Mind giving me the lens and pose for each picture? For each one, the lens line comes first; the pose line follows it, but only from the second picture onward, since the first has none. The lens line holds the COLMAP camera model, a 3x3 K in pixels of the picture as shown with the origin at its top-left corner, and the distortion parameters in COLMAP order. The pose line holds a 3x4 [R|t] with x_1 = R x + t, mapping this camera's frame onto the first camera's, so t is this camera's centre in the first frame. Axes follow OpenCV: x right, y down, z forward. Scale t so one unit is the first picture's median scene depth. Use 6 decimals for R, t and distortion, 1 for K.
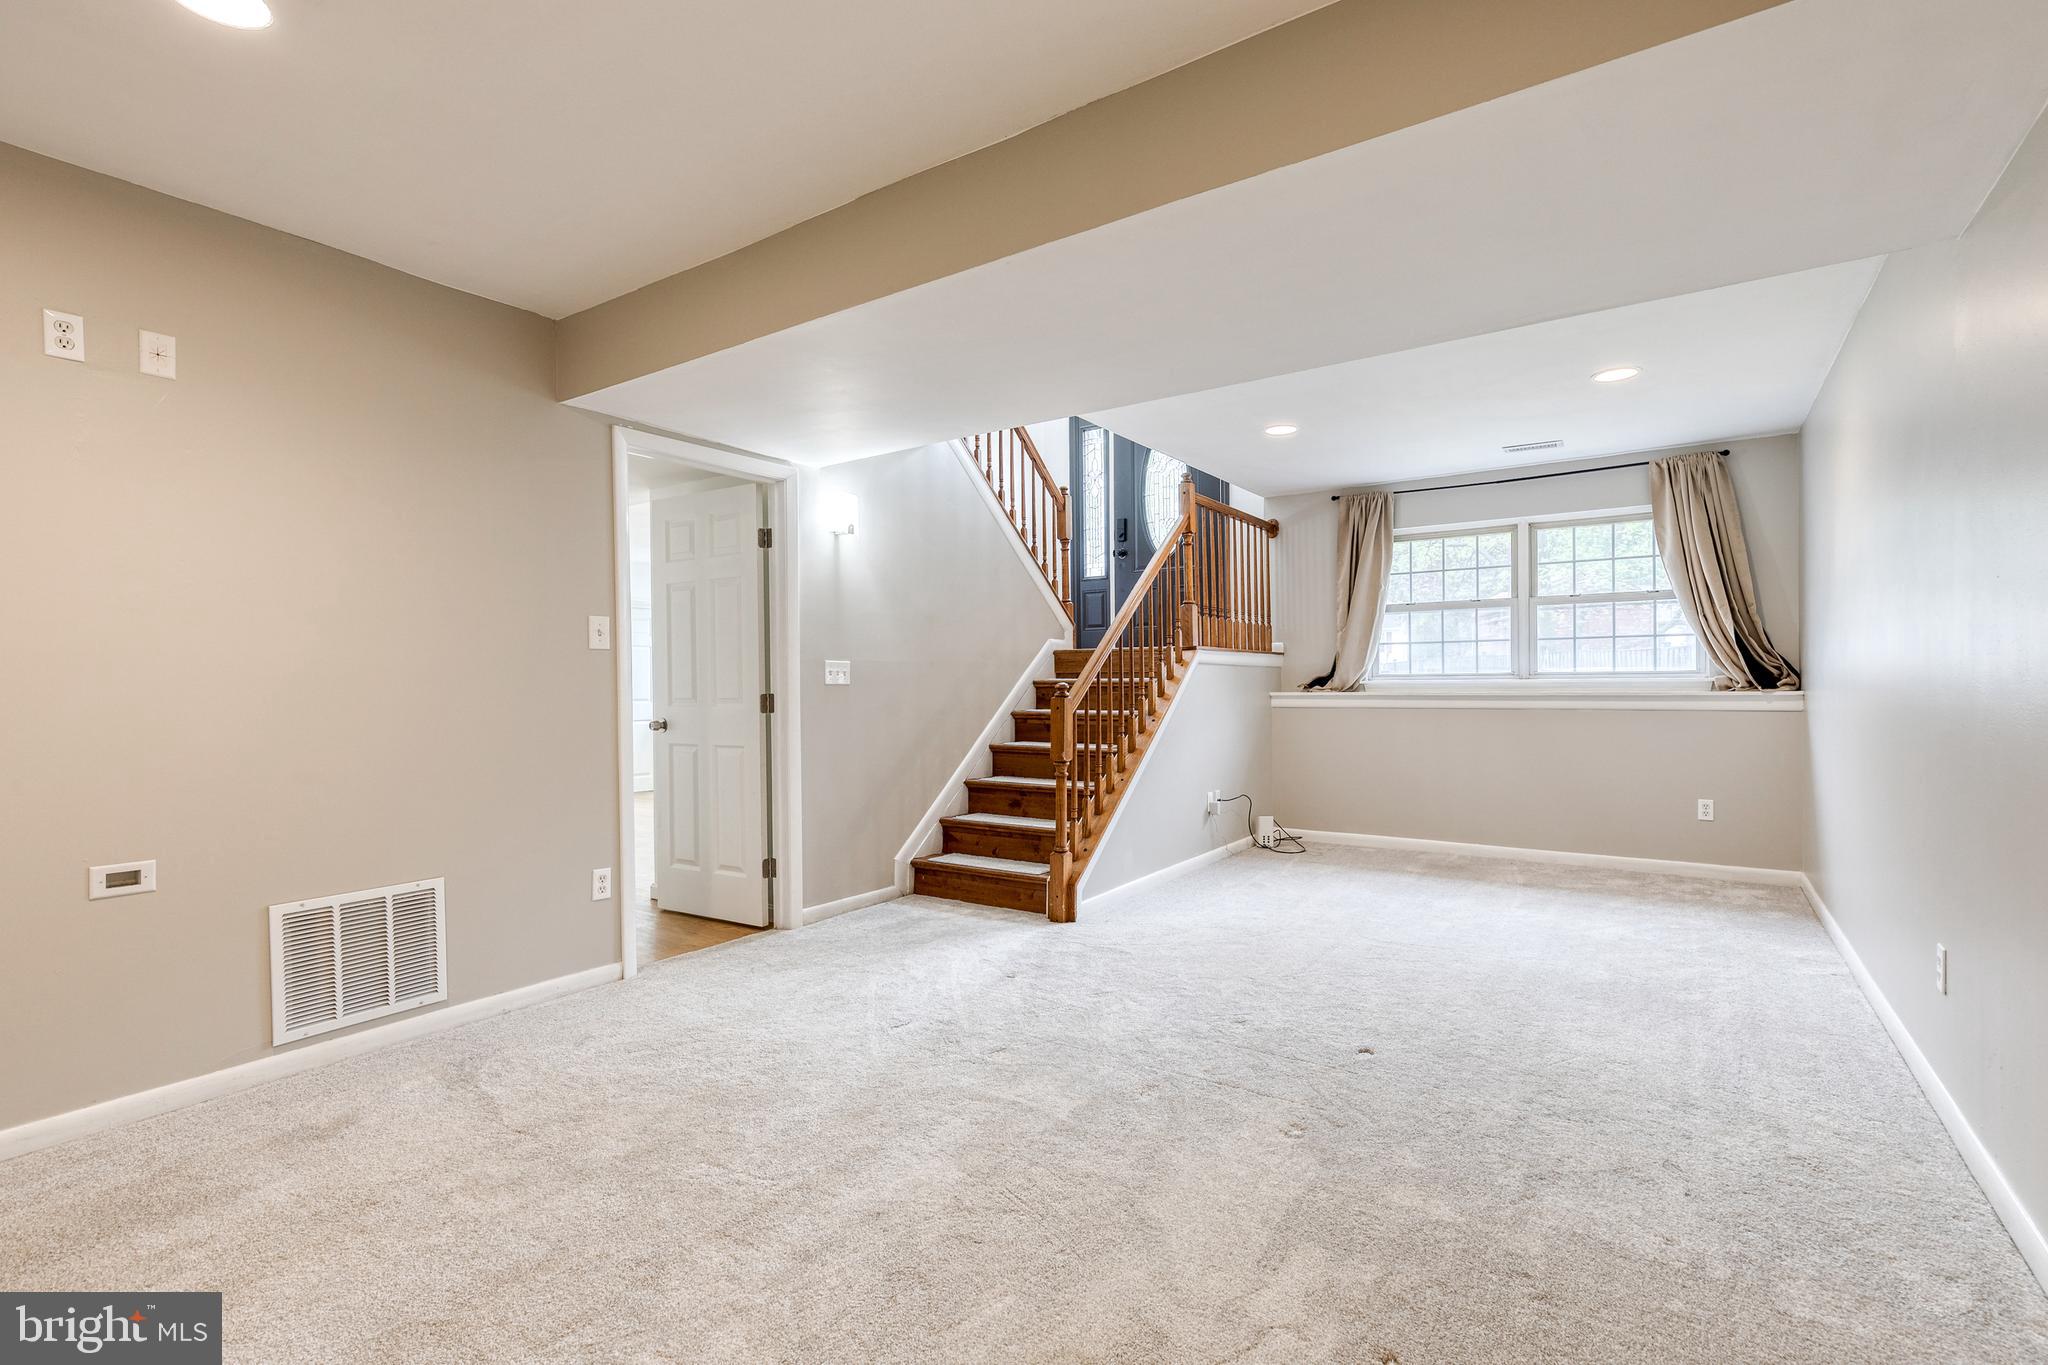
lens RADIAL K [[933.1, 0, 1042.9], [0, 933.1, 684.5], [0, 0, 1]] dist [0.009303, -0.000142]
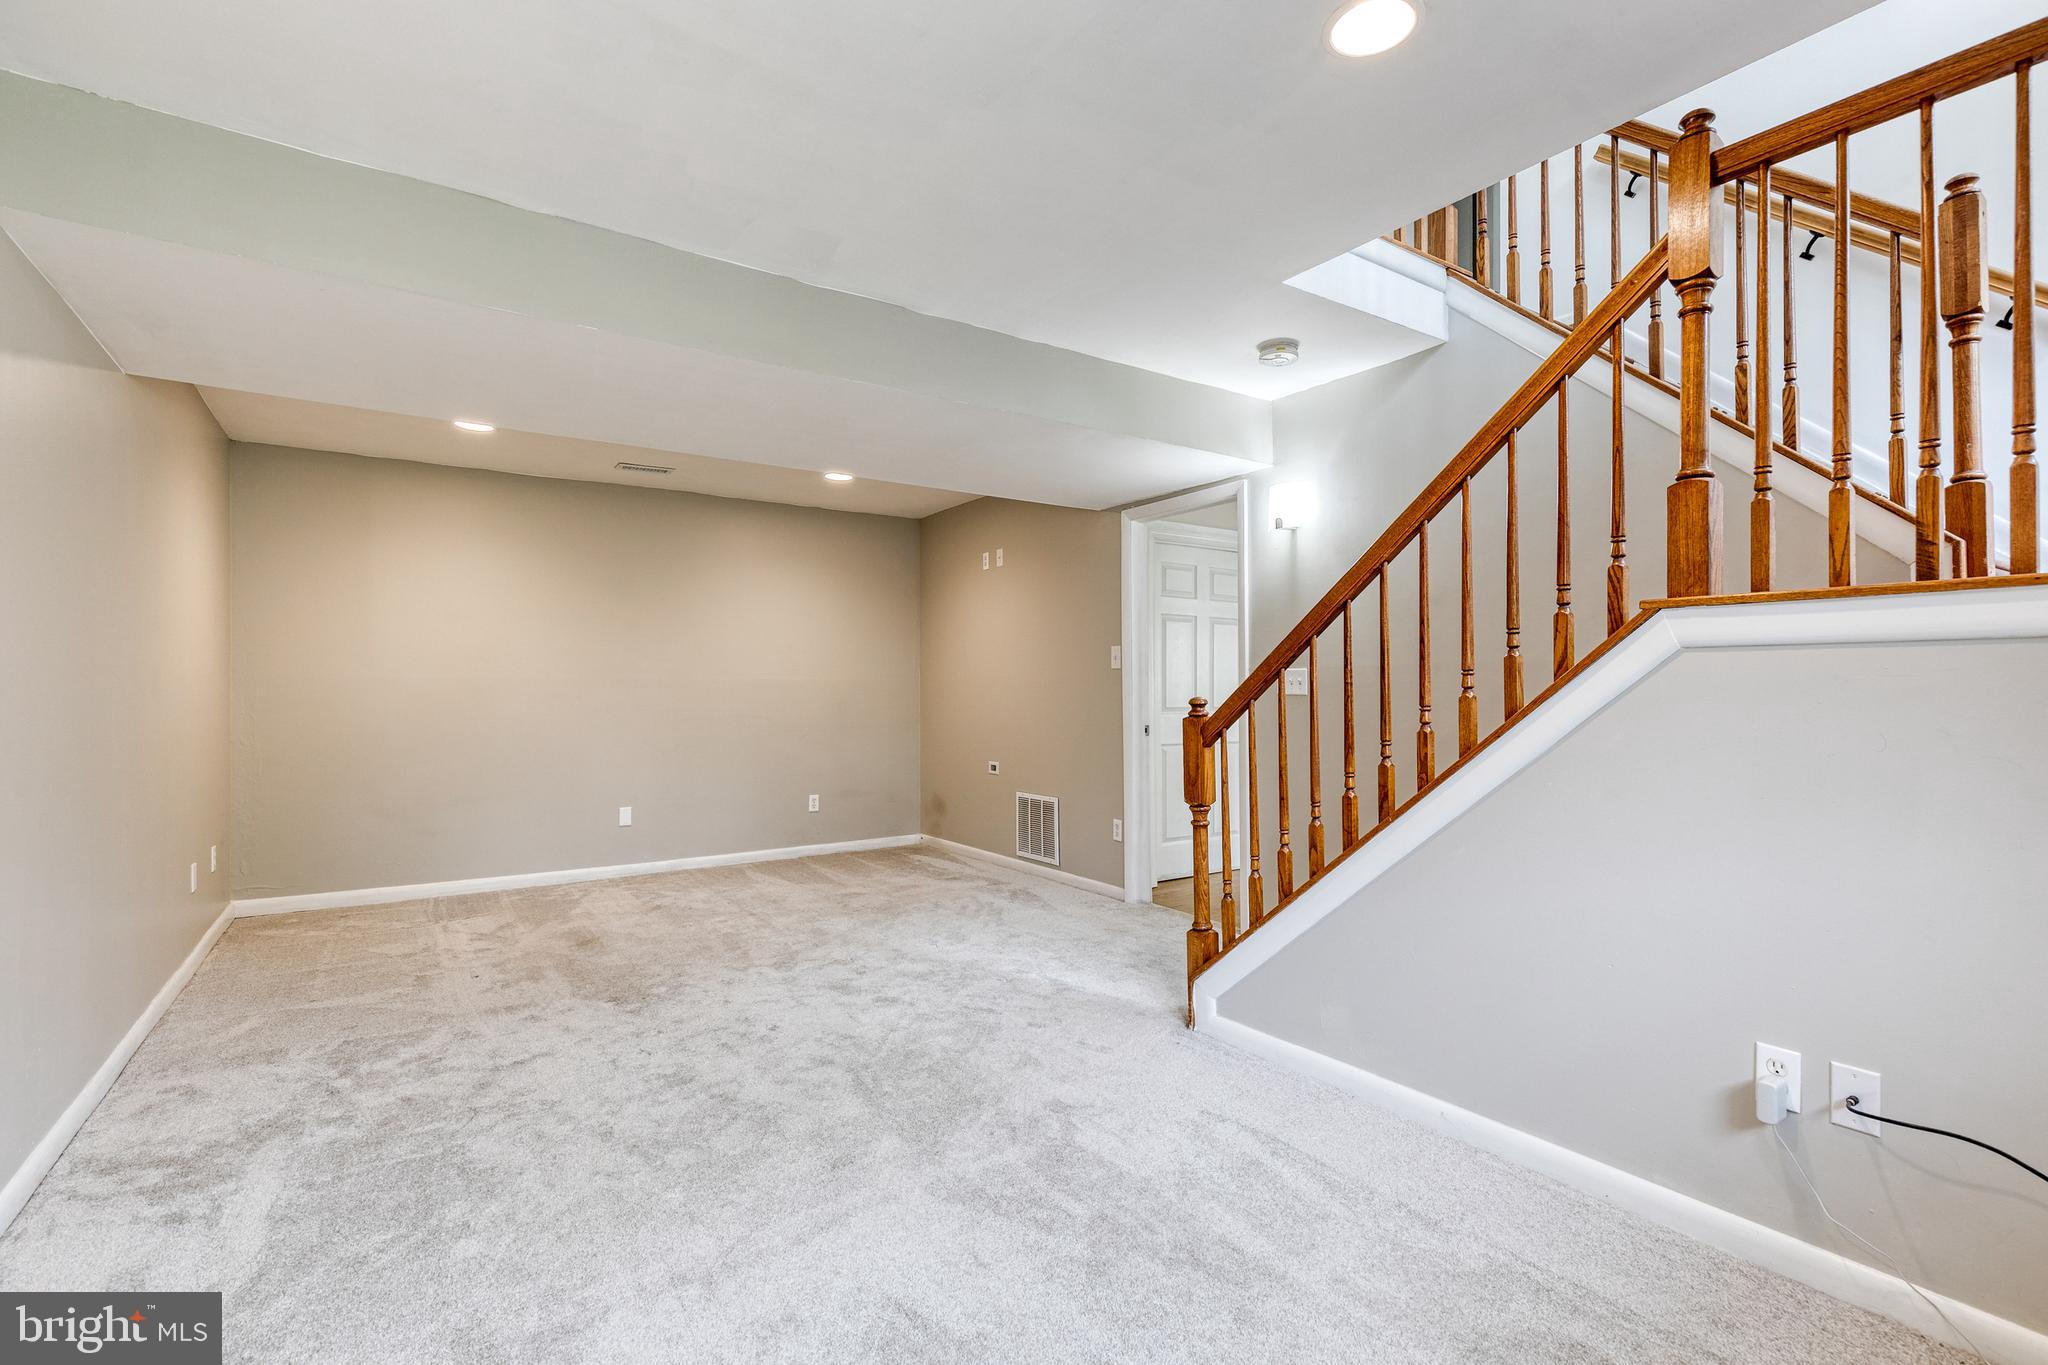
lens RADIAL K [[933.1, 0, 1042.9], [0, 933.1, 684.5], [0, 0, 1]] dist [0.009303, -0.000142]
pose [[-0.365986, 0.005880, -0.930602, 1.071934], [0.005711, 0.999975, 0.004072, -0.023152], [0.930603, -0.003825, -0.366011, 1.658341]]
